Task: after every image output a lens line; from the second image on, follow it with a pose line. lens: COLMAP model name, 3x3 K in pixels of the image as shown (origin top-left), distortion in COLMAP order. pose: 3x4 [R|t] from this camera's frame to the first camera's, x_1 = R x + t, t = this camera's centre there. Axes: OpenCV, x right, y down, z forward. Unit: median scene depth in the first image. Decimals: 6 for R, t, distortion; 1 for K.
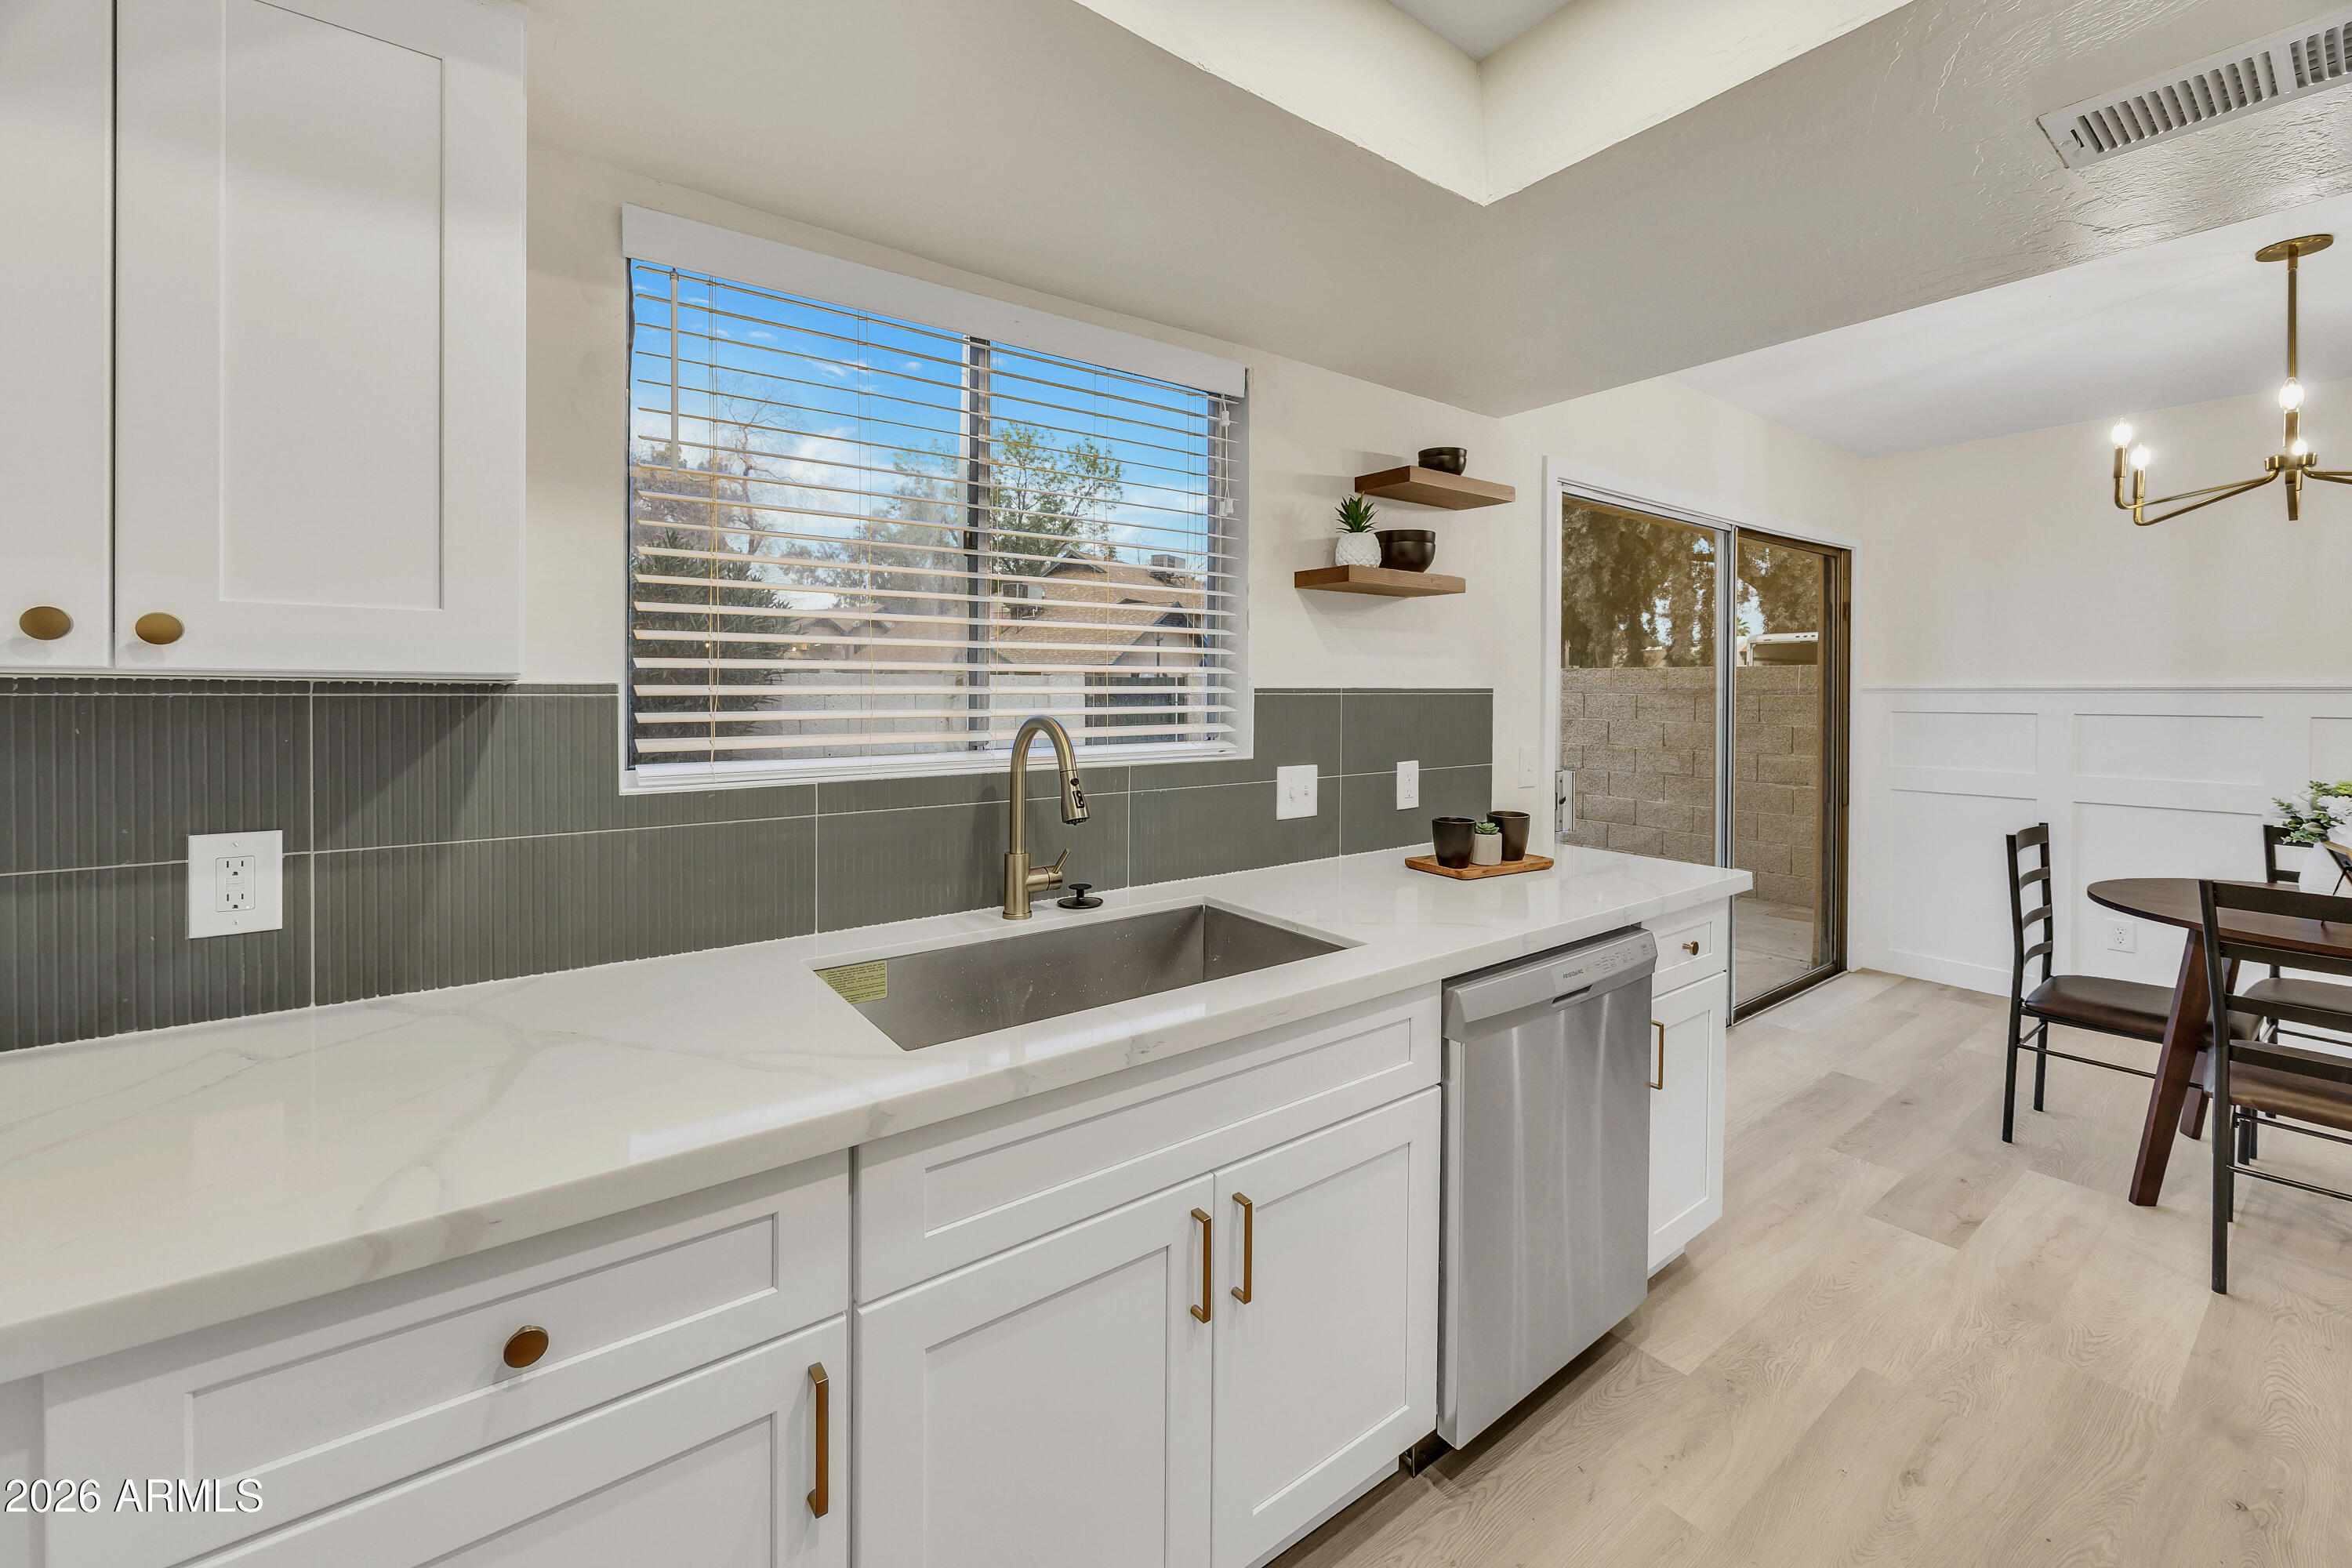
lens RADIAL K [[888.6, 0, 1171.7], [0, 888.6, 707.3], [0, 0, 1]] dist [0.000888, 0.000027]
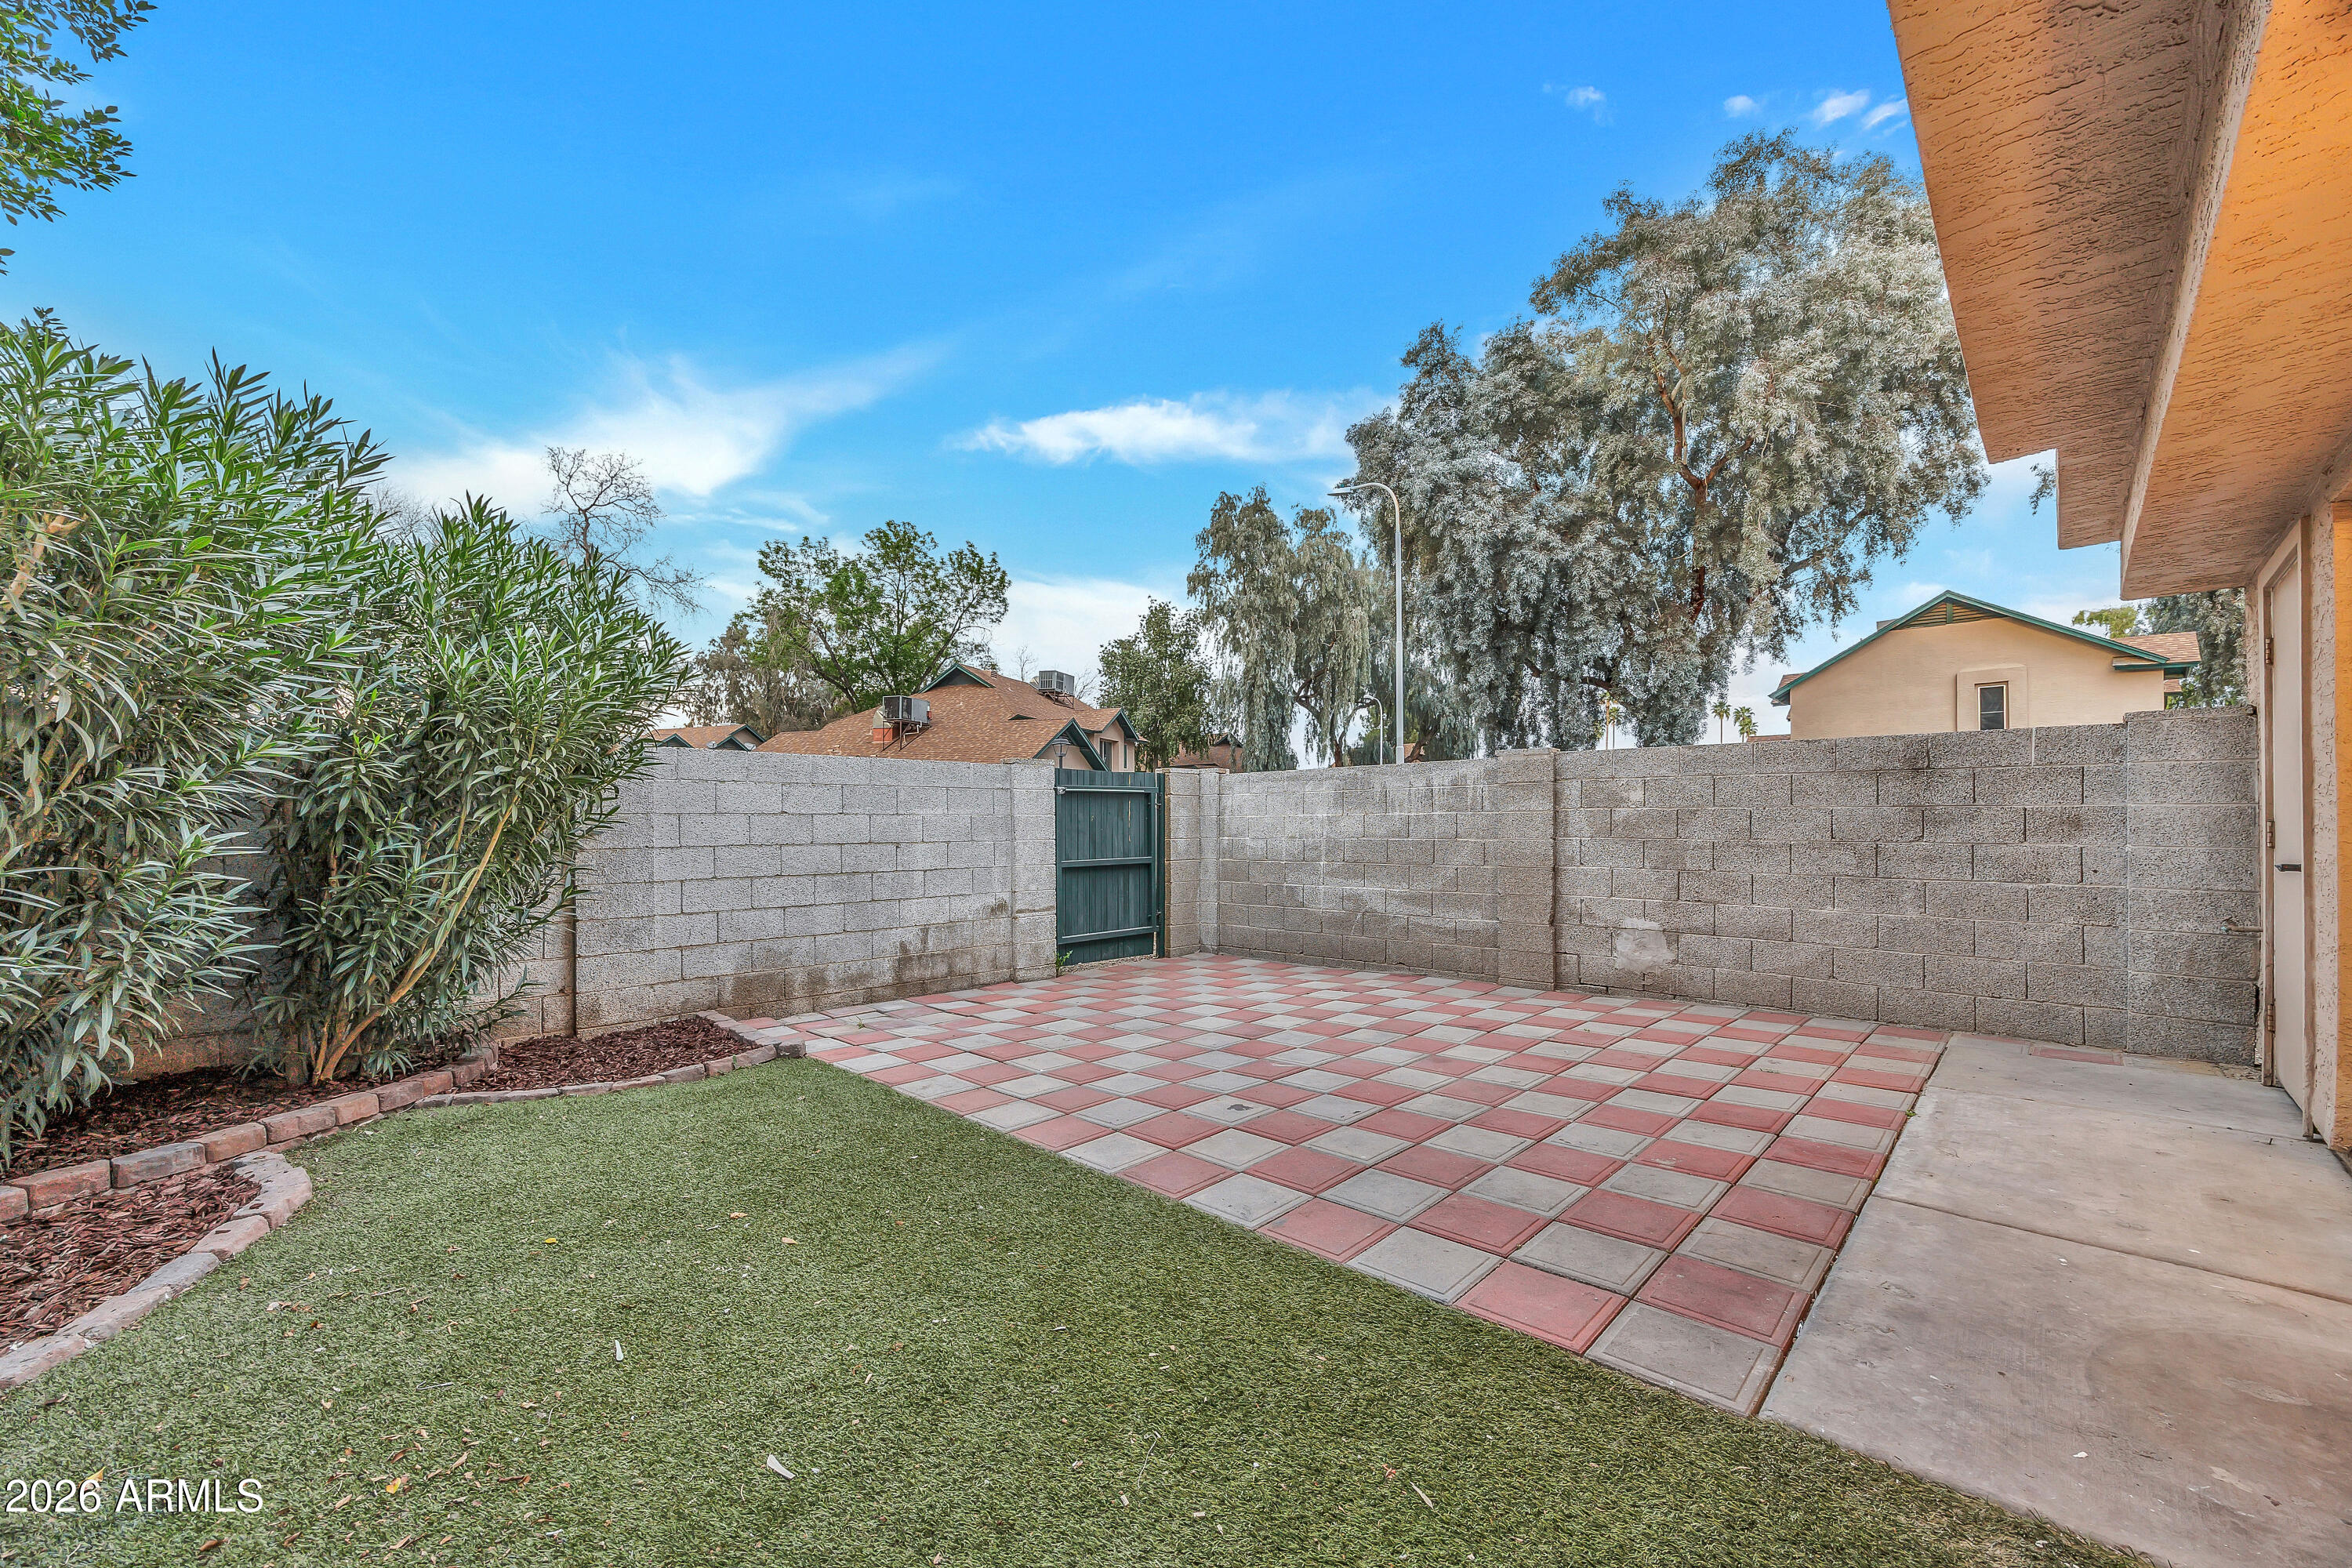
lens RADIAL K [[885.5, 0, 1145.0], [0, 885.5, 830.9], [0, 0, 1]] dist [0.002221, 0.000008]
pose [[0.993215, -0.007766, 0.116030, -0.023973], [0.008435, 0.999951, -0.005272, 0.006140], [-0.115984, 0.006215, 0.993232, 0.050987]]
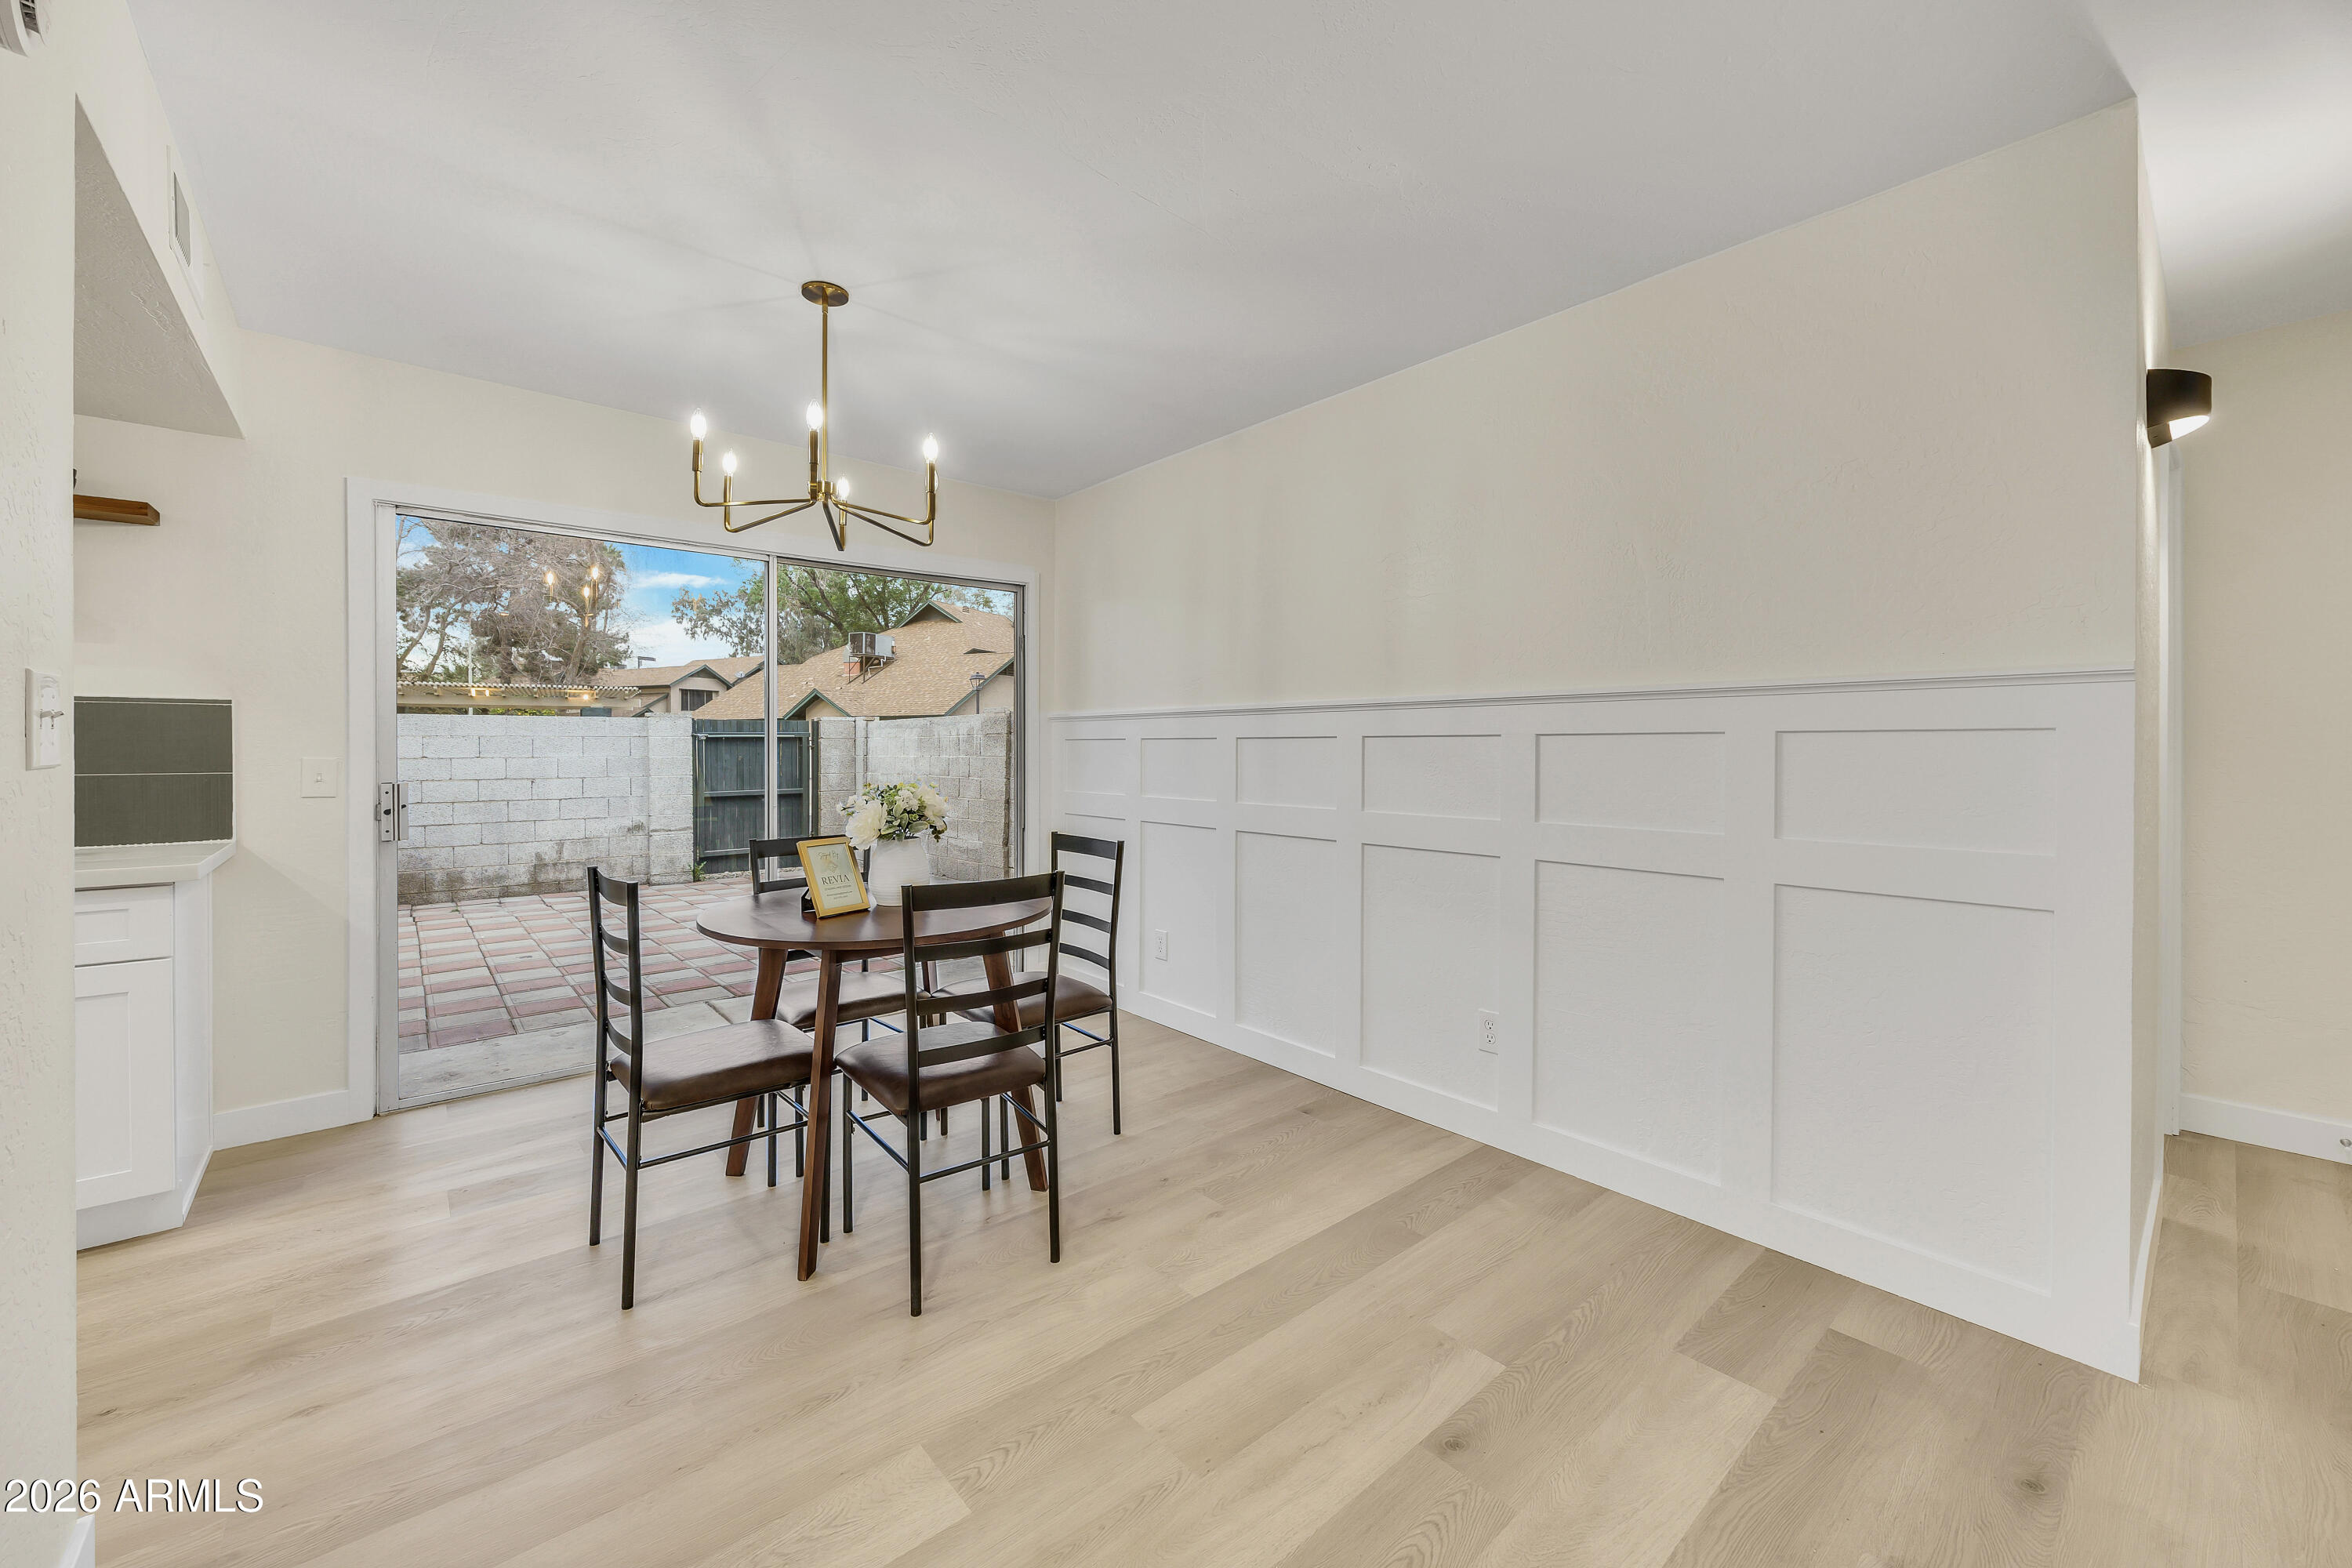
lens RADIAL K [[900.0, 0, 1171.3], [0, 900.0, 758.1], [0, 0, 1]] dist [-0.007339, 0.000462]
pose [[0.998835, -0.005270, 0.047958, 0.090015], [0.005367, 0.999984, -0.001896, 0.003468], [-0.047948, 0.002151, 0.998848, -0.007101]]
